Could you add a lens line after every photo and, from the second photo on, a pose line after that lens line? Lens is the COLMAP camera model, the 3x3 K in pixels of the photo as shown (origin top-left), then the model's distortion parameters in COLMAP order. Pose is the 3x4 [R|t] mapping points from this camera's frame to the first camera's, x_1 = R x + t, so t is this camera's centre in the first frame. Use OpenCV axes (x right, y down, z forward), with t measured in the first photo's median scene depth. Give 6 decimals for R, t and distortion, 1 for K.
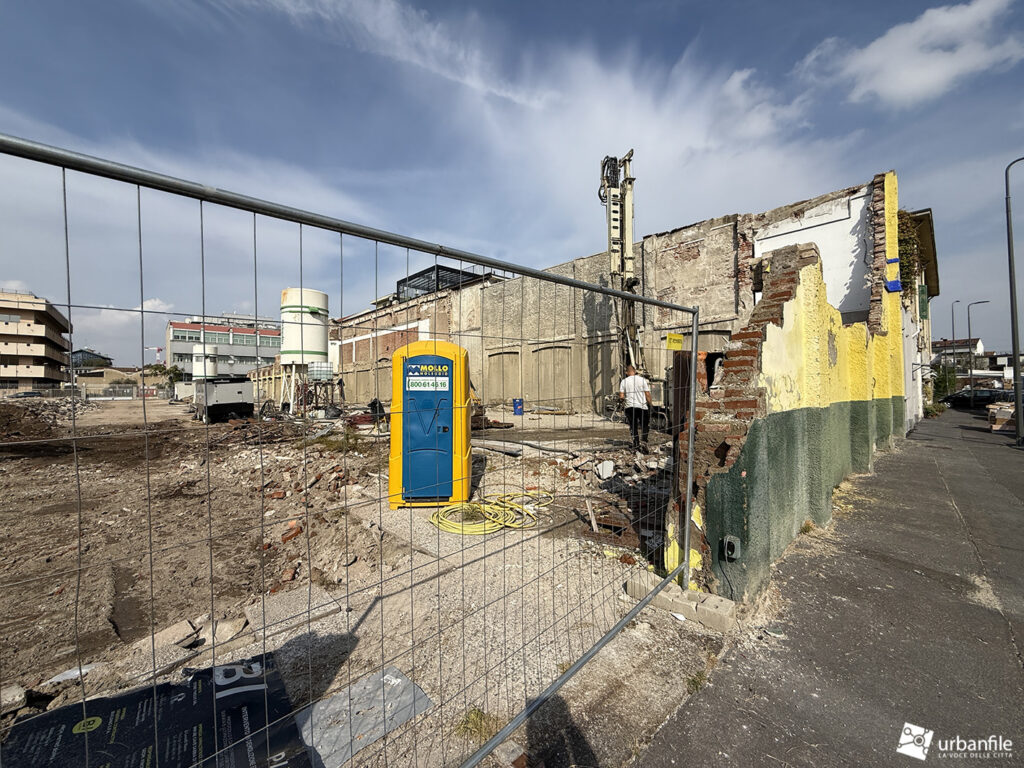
lens RADIAL K [[400.5, 0, 512.0], [0, 400.5, 384.0], [0, 0, 1]] dist [-0.011702, -0.000040]
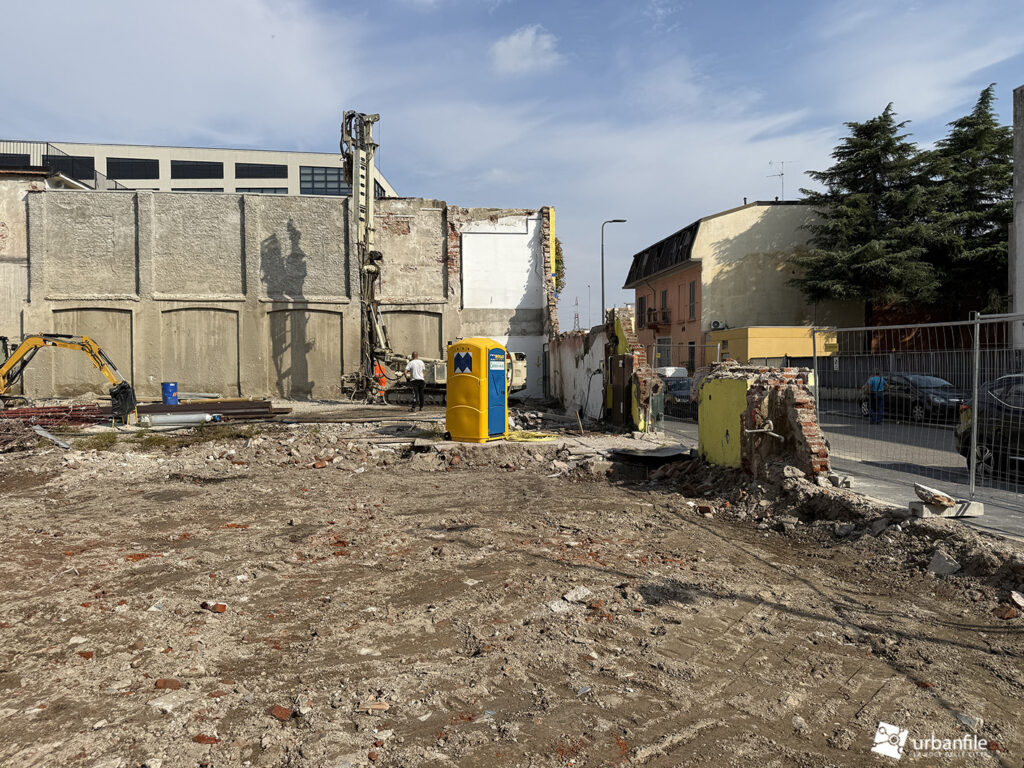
lens RADIAL K [[696.2, 0, 514.2], [0, 696.2, 406.1], [0, 0, 1]] dist [-0.000009, -0.038006]
pose [[0.582742, -0.042304, 0.811555, -0.650079], [-0.013004, 0.998031, 0.061362, -0.002840], [-0.812553, -0.046312, 0.581044, -0.185692]]
